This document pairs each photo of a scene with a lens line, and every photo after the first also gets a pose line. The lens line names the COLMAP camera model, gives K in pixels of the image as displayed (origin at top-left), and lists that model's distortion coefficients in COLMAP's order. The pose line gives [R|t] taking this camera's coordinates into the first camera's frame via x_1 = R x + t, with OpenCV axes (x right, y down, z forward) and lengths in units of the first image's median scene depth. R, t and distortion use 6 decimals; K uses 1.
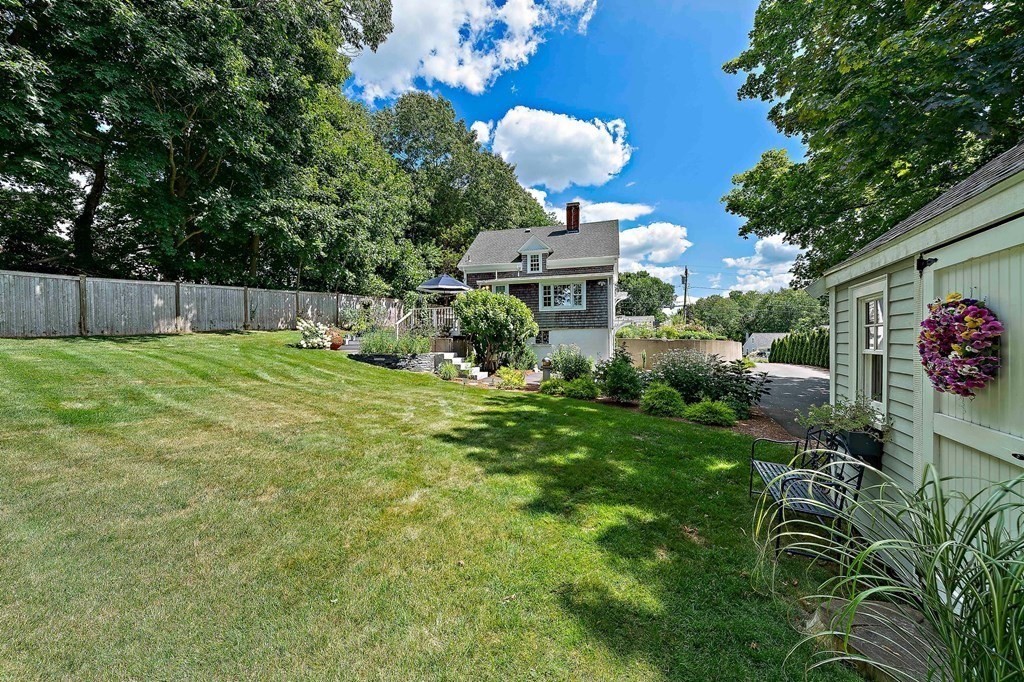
lens RADIAL K [[371.3, 0, 510.8], [0, 371.3, 341.8], [0, 0, 1]] dist [-0.002174, -0.000154]
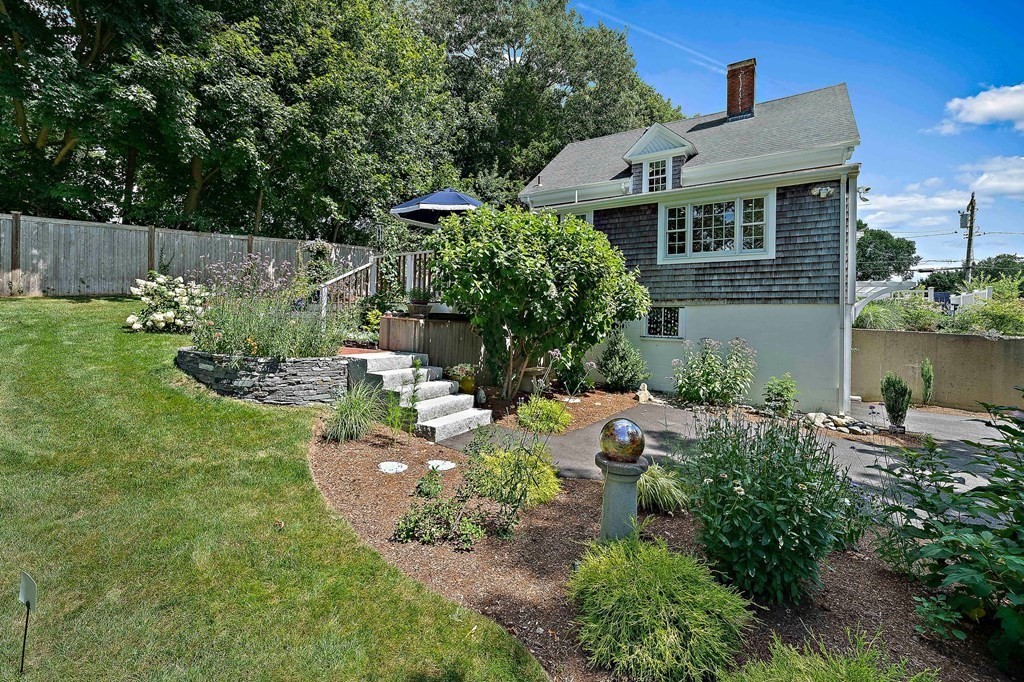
lens RADIAL K [[420.7, 0, 506.1], [0, 420.7, 314.0], [0, 0, 1]] dist [-0.000062, -0.000322]
pose [[0.947896, 0.025667, -0.317545, 0.067208], [-0.030154, 0.999503, -0.009221, -0.010689], [0.317151, 0.018316, 0.948198, 0.453933]]
